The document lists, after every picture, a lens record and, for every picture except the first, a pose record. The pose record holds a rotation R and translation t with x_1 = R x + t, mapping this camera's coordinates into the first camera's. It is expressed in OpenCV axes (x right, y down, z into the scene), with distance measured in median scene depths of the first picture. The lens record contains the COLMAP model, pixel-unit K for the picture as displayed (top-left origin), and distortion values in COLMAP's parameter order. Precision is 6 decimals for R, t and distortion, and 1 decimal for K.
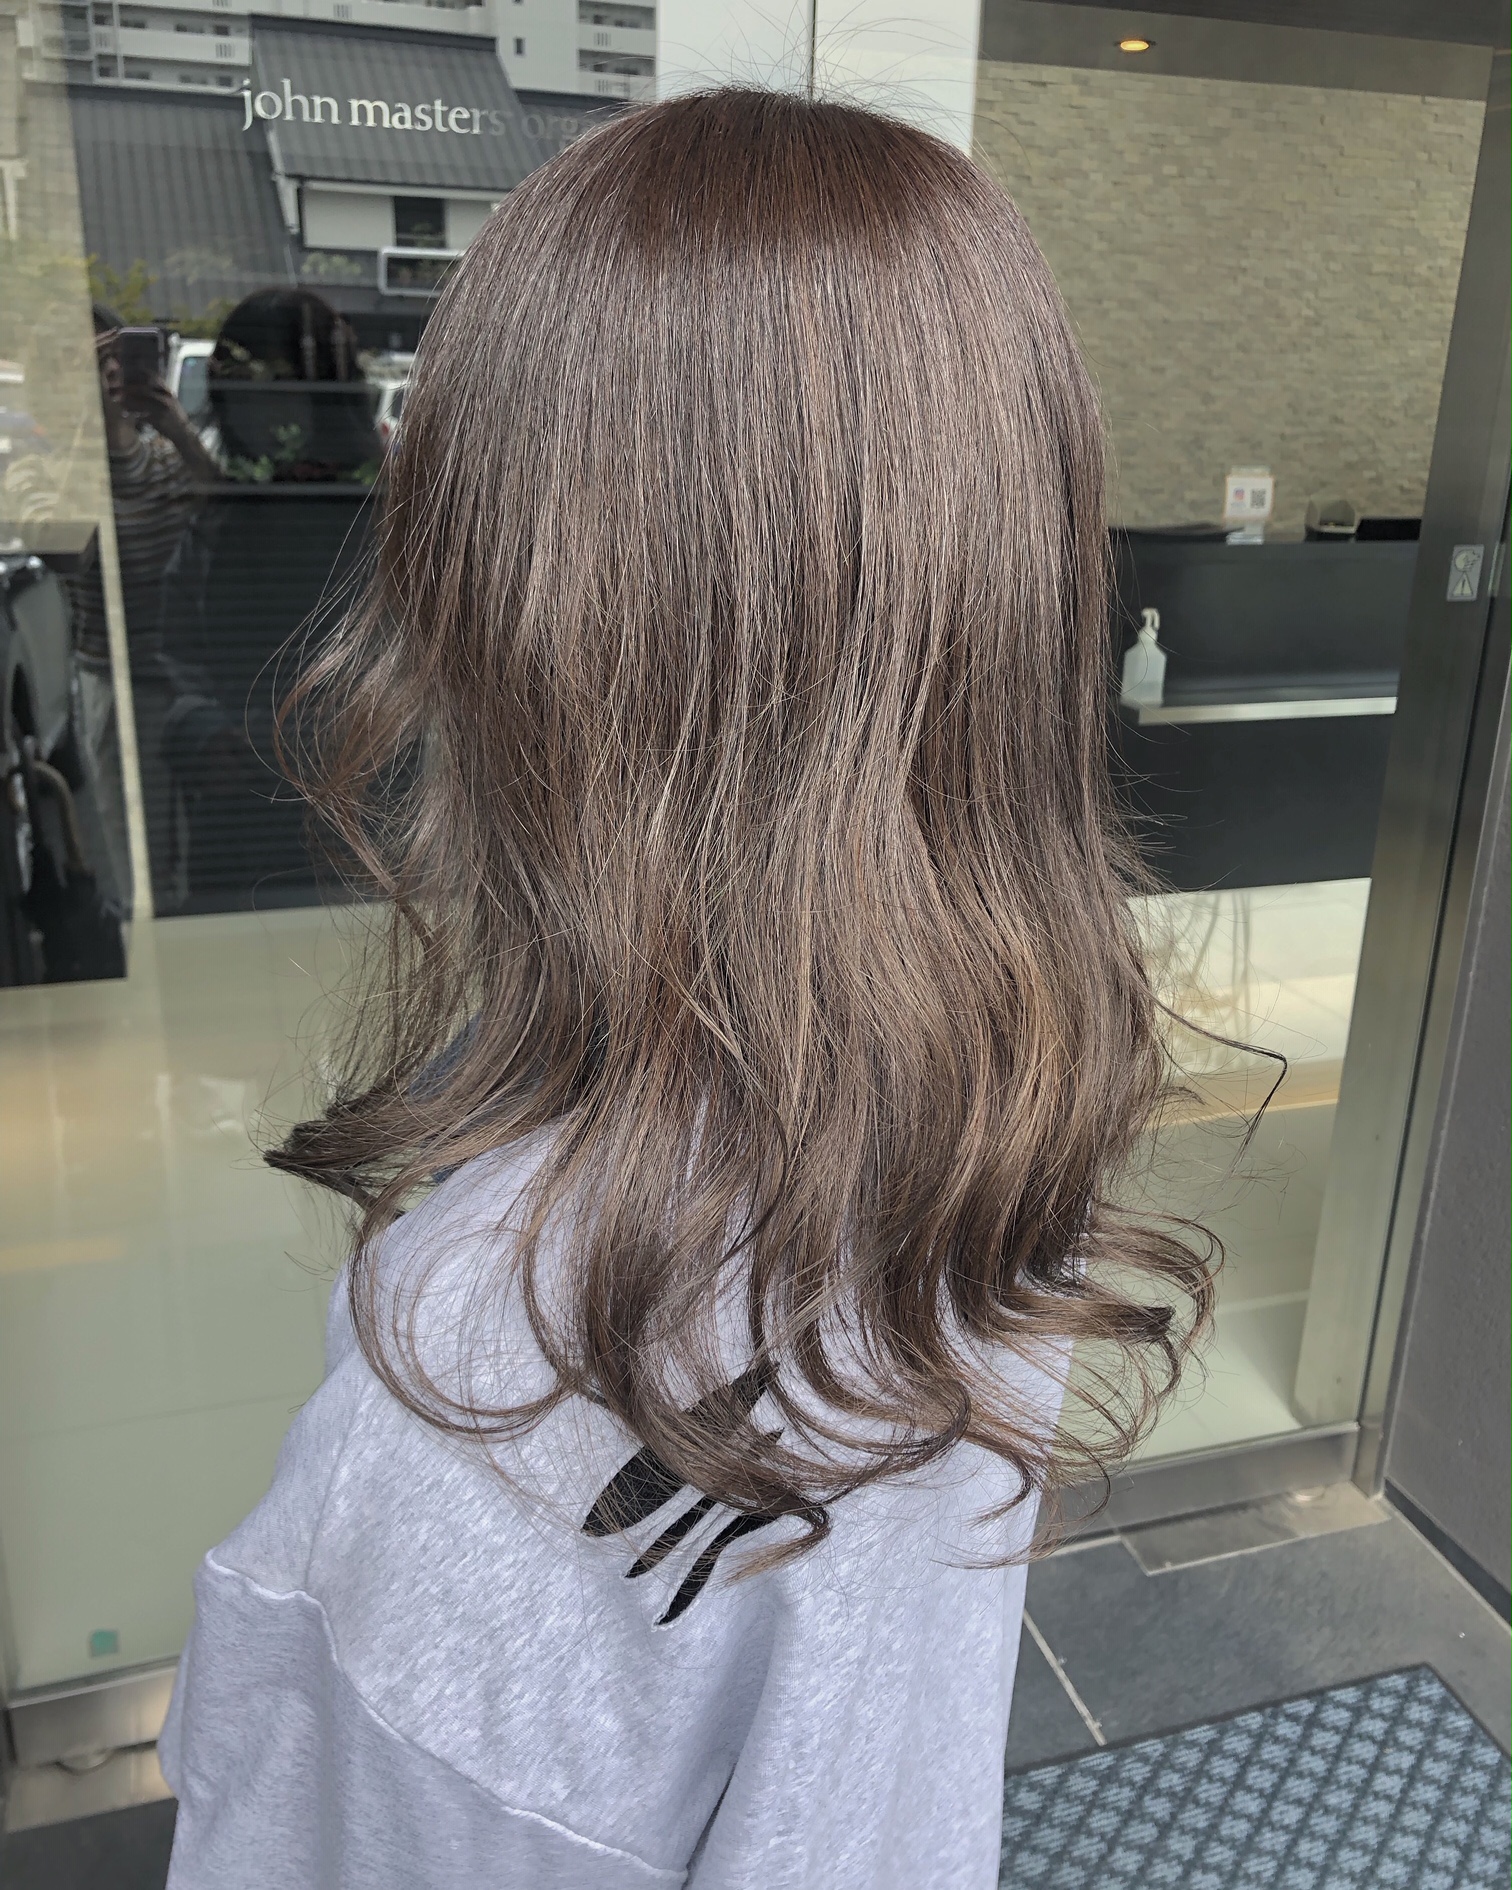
lens RADIAL K [[1678.3, 0, 756.0], [0, 1678.3, 945.0], [0, 0, 1]] dist [0.012954, -0.011397]
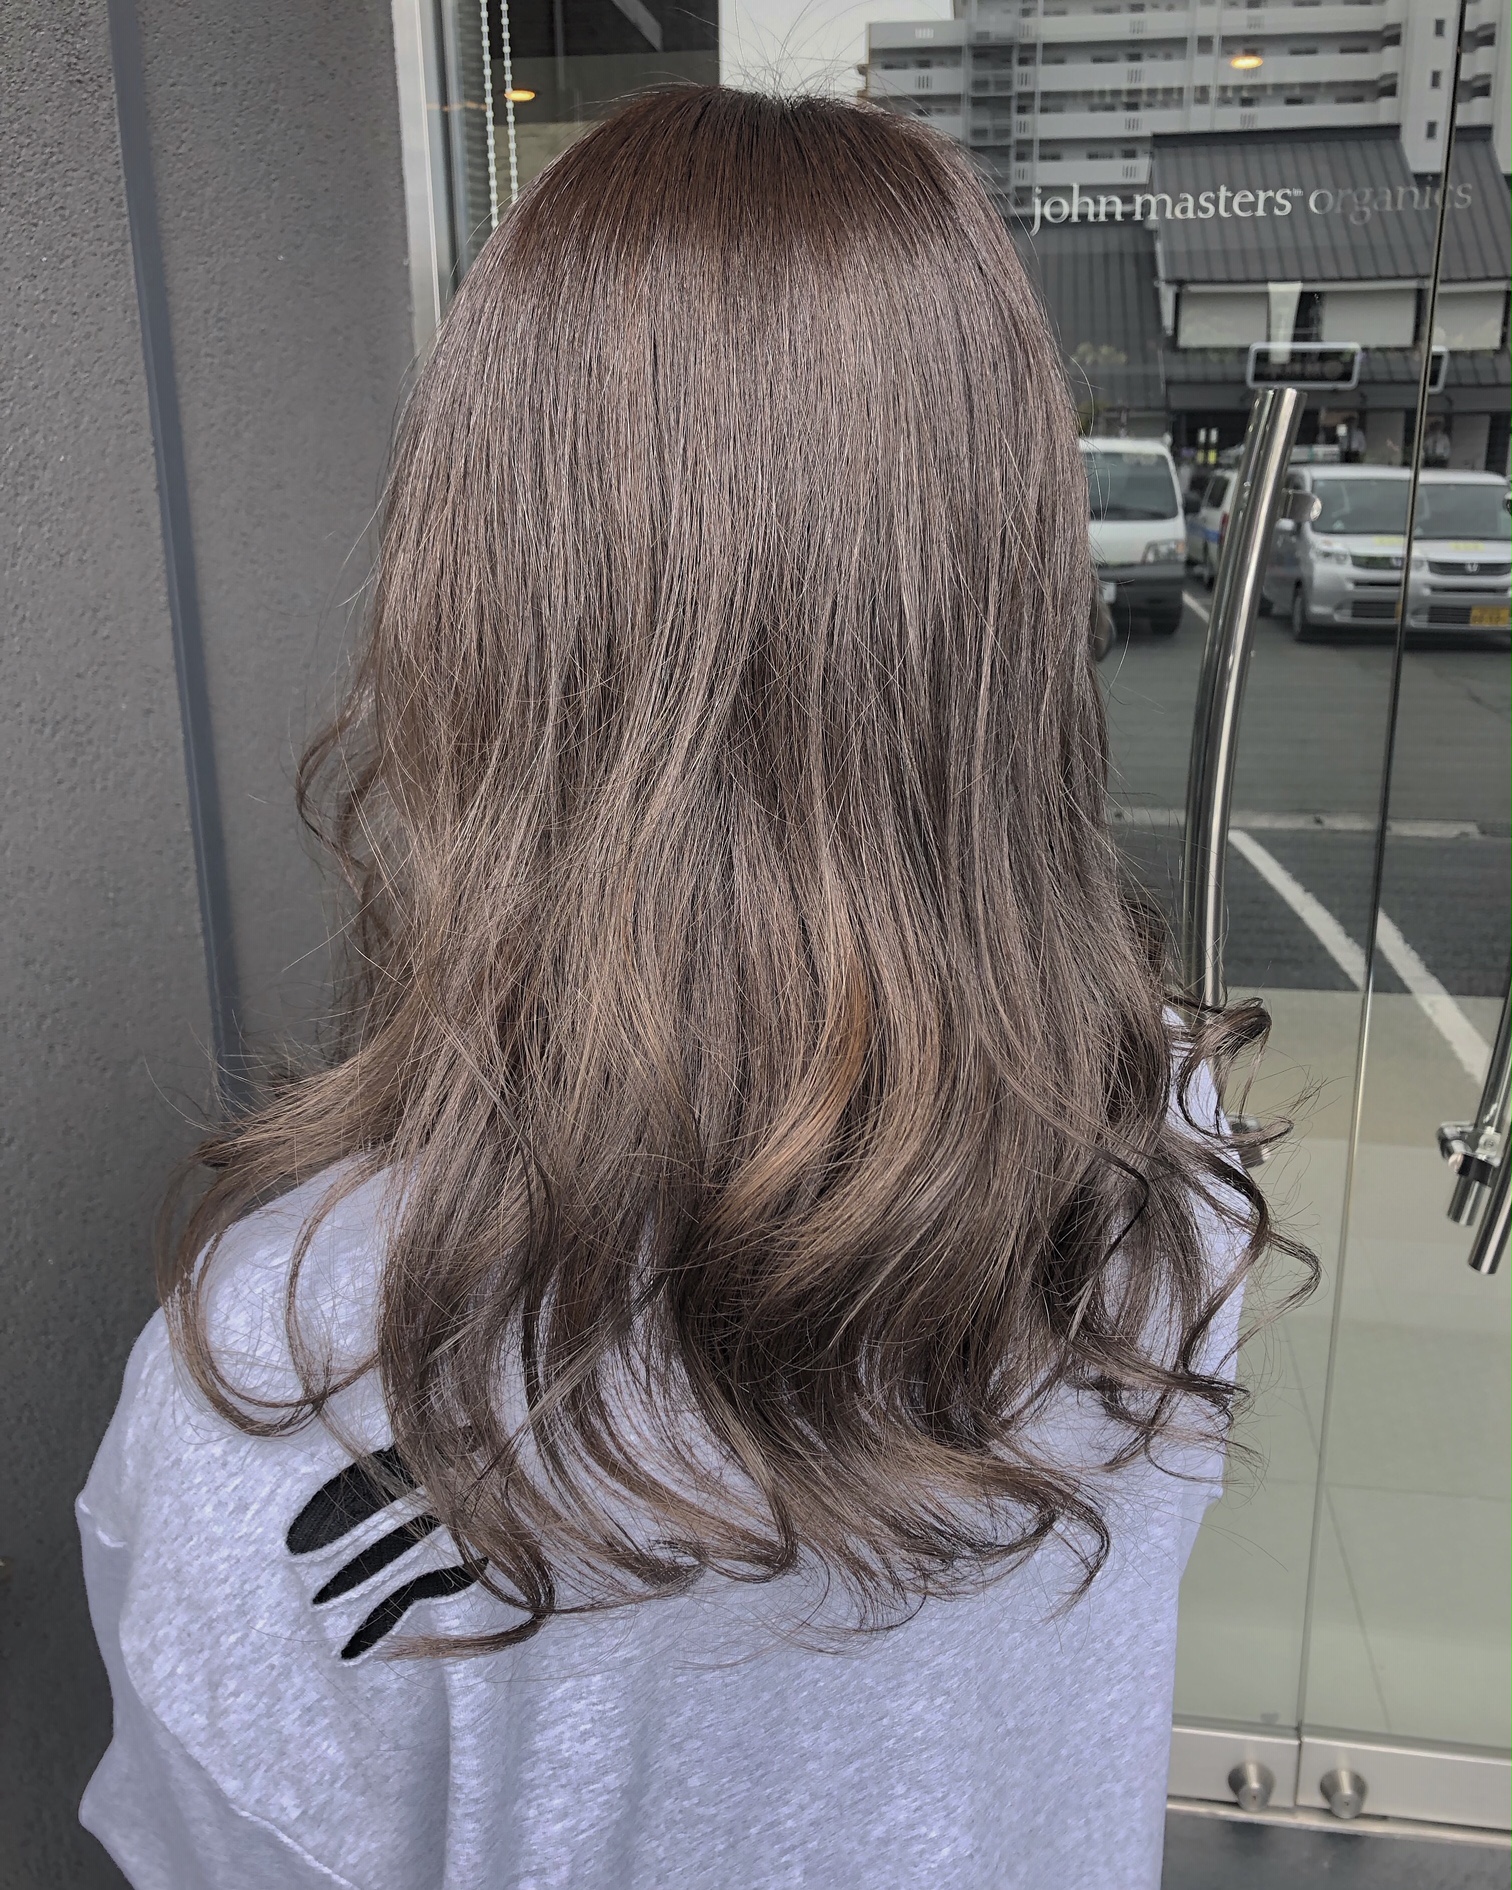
lens RADIAL K [[1678.3, 0, 756.0], [0, 1678.3, 945.0], [0, 0, 1]] dist [0.012954, -0.011397]
pose [[0.904050, 0.078152, -0.420221, 0.525329], [-0.098100, 0.994836, -0.026032, -0.000796], [0.416017, 0.064758, 0.907048, 0.192745]]
